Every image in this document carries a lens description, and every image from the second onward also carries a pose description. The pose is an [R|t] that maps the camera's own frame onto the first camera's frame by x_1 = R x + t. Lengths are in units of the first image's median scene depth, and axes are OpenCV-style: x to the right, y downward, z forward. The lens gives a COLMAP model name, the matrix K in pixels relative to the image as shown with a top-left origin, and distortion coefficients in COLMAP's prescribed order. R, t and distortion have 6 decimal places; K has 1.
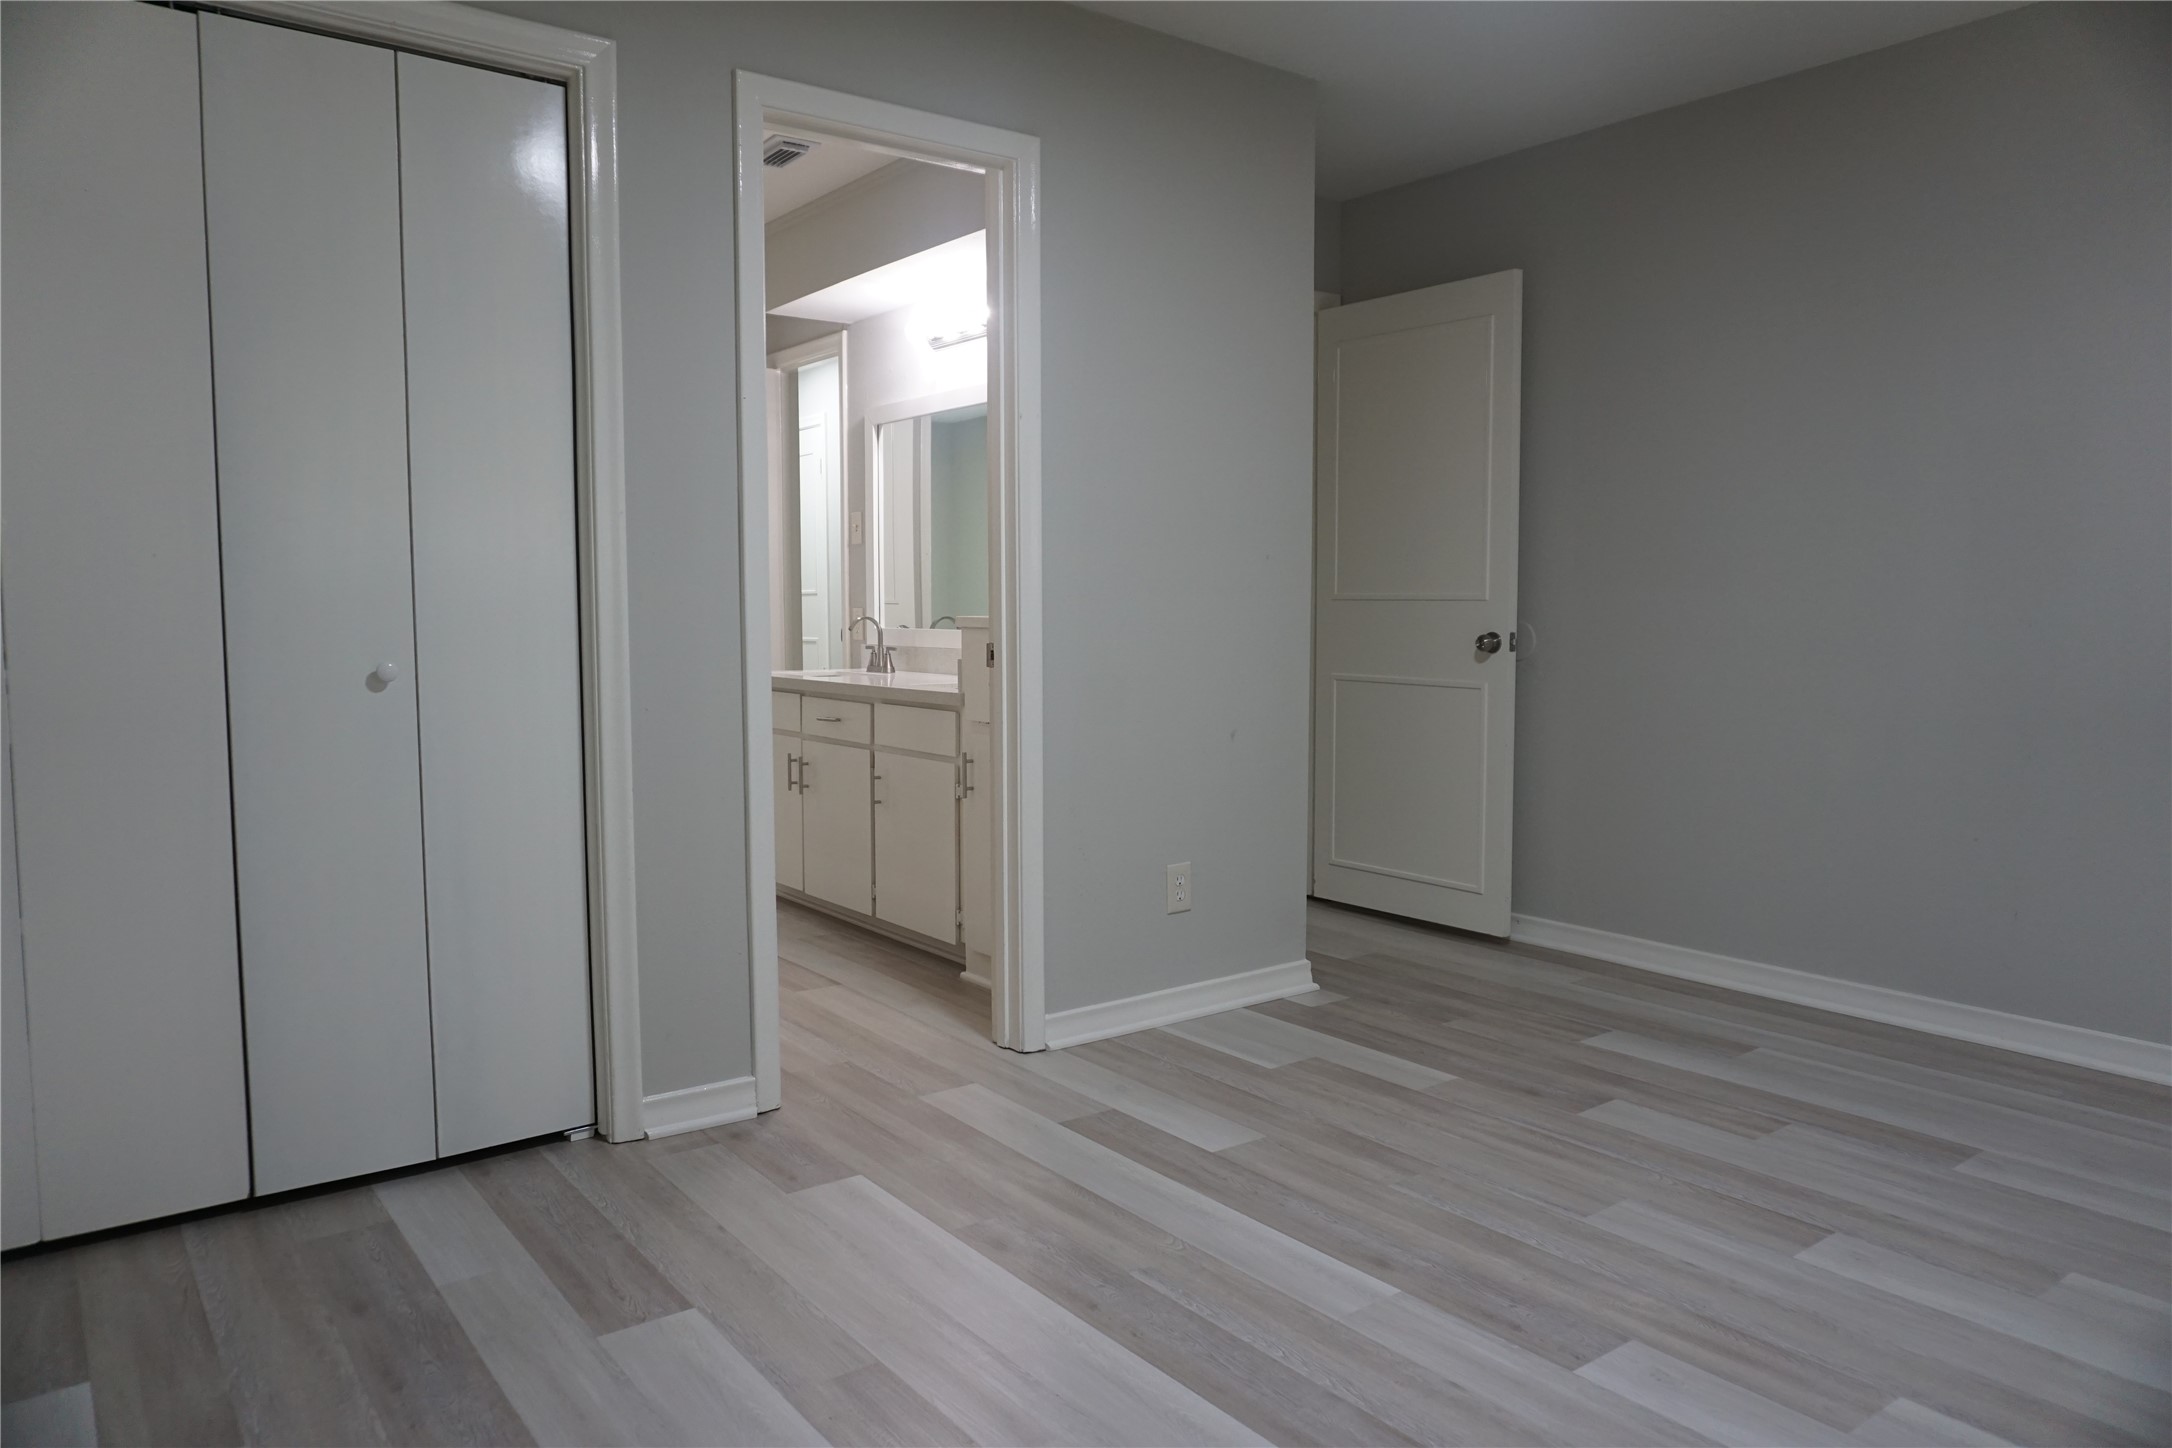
lens RADIAL K [[1459.0, 0, 1091.8], [0, 1459.0, 728.5], [0, 0, 1]] dist [-0.039147, 0.027361]
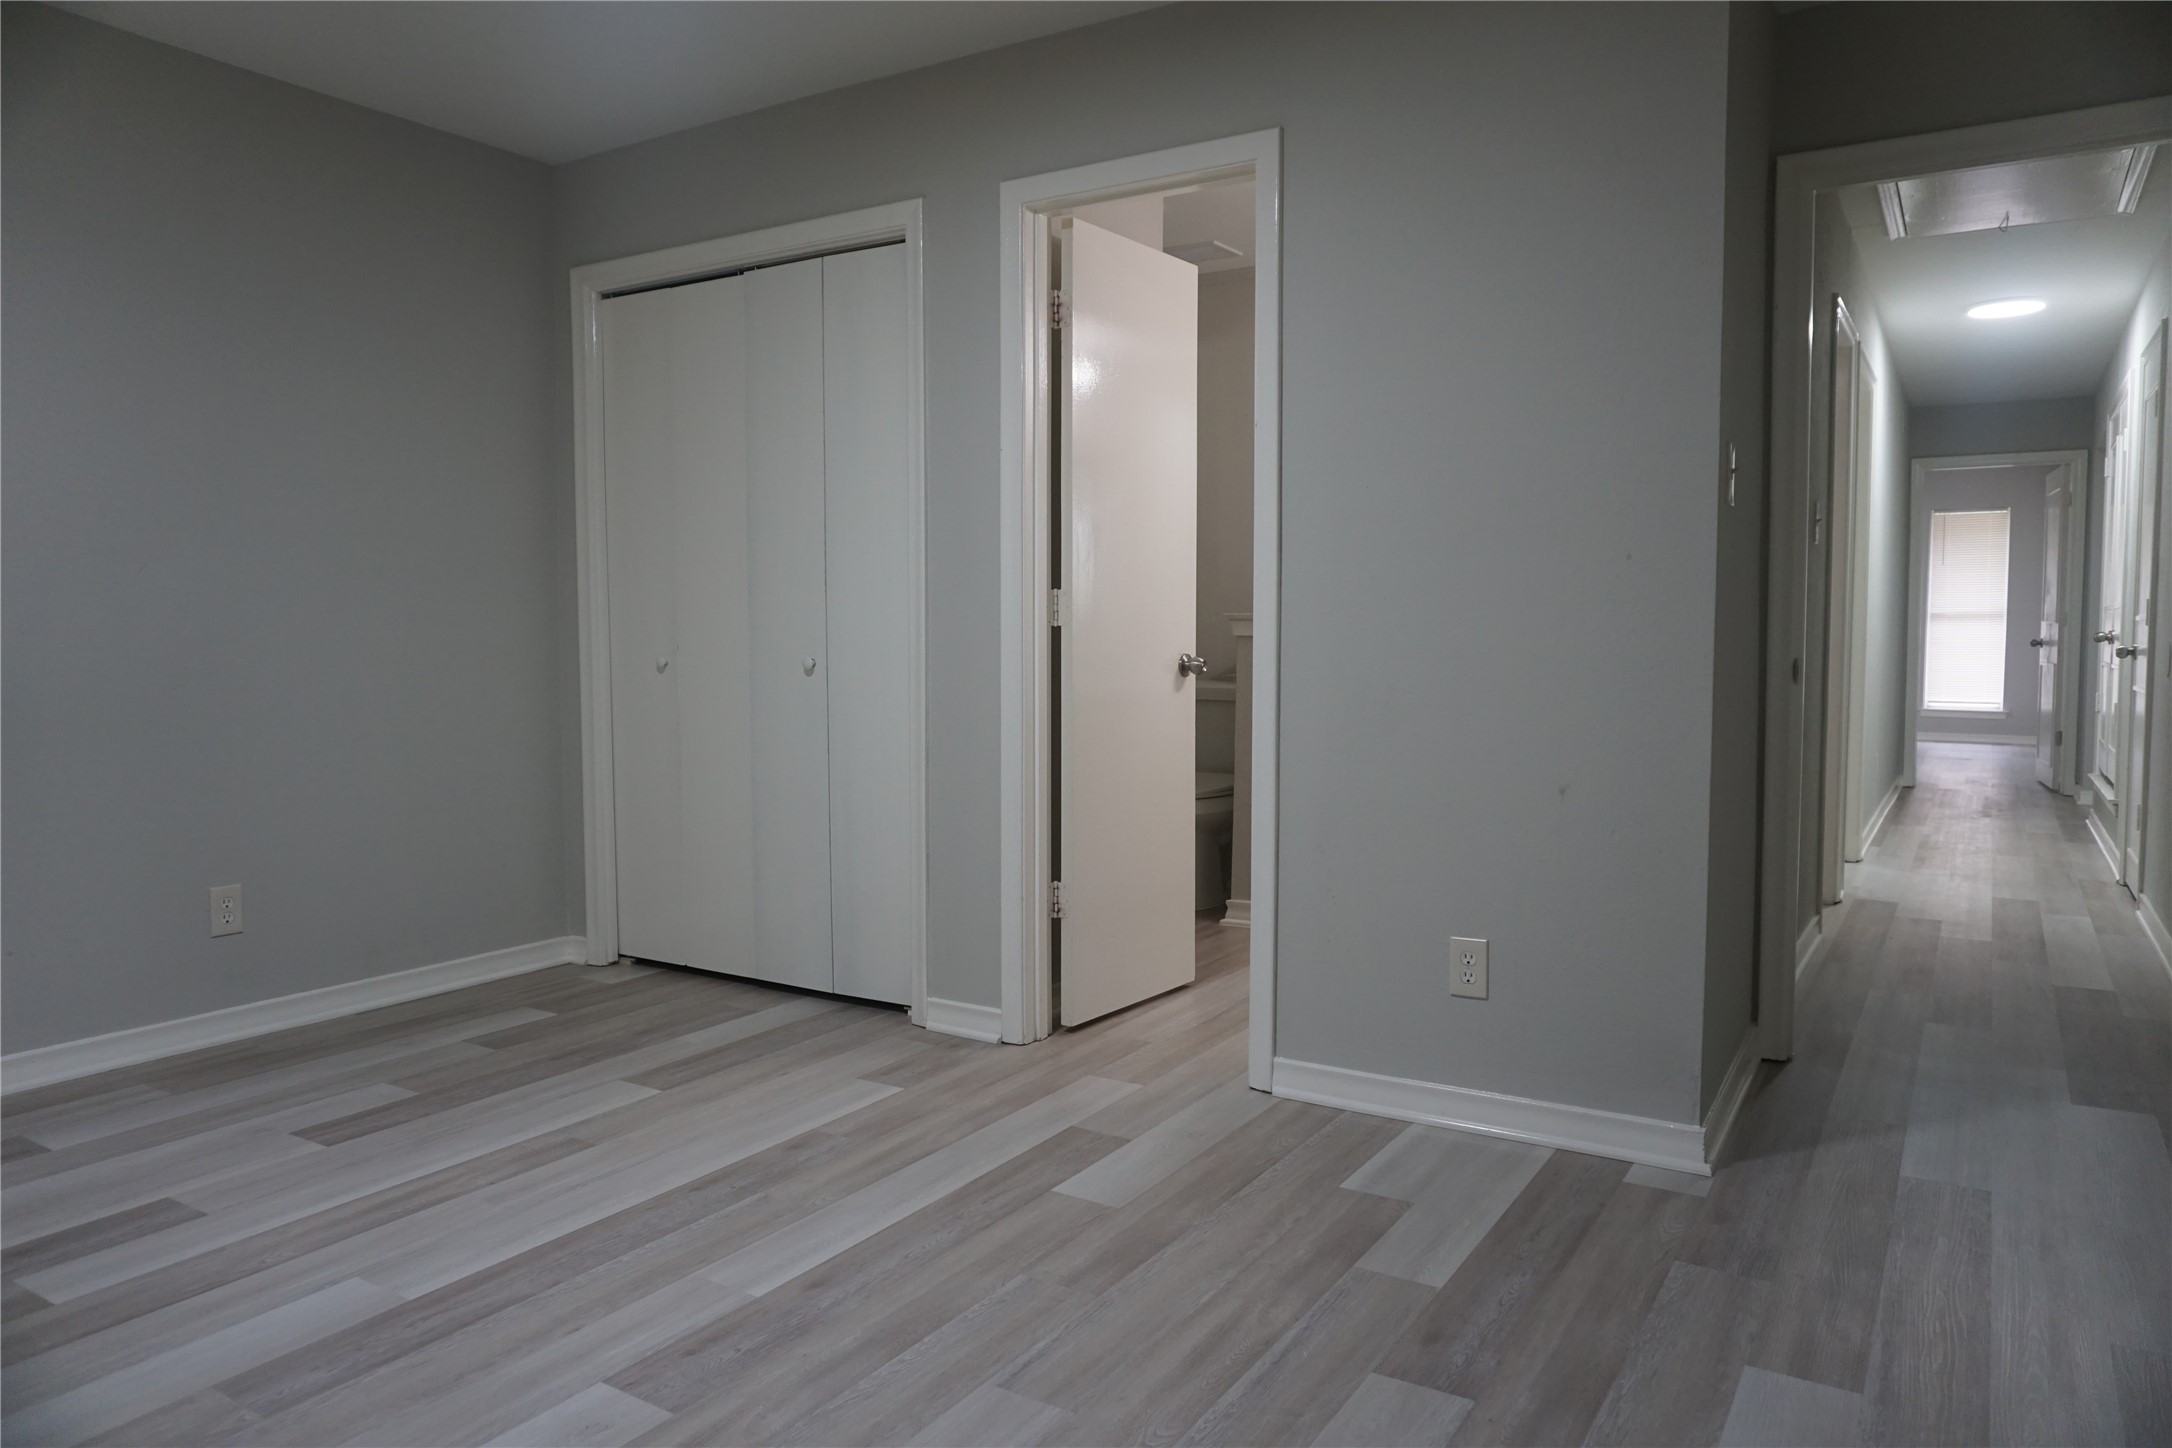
lens RADIAL K [[1459.0, 0, 1083.3], [0, 1459.0, 720.5], [0, 0, 1]] dist [-0.039147, 0.027361]
pose [[0.345859, 0.062672, -0.936191, 0.984415], [-0.080958, 0.996039, 0.036770, -0.054153], [0.934787, 0.063075, 0.349563, 0.678834]]
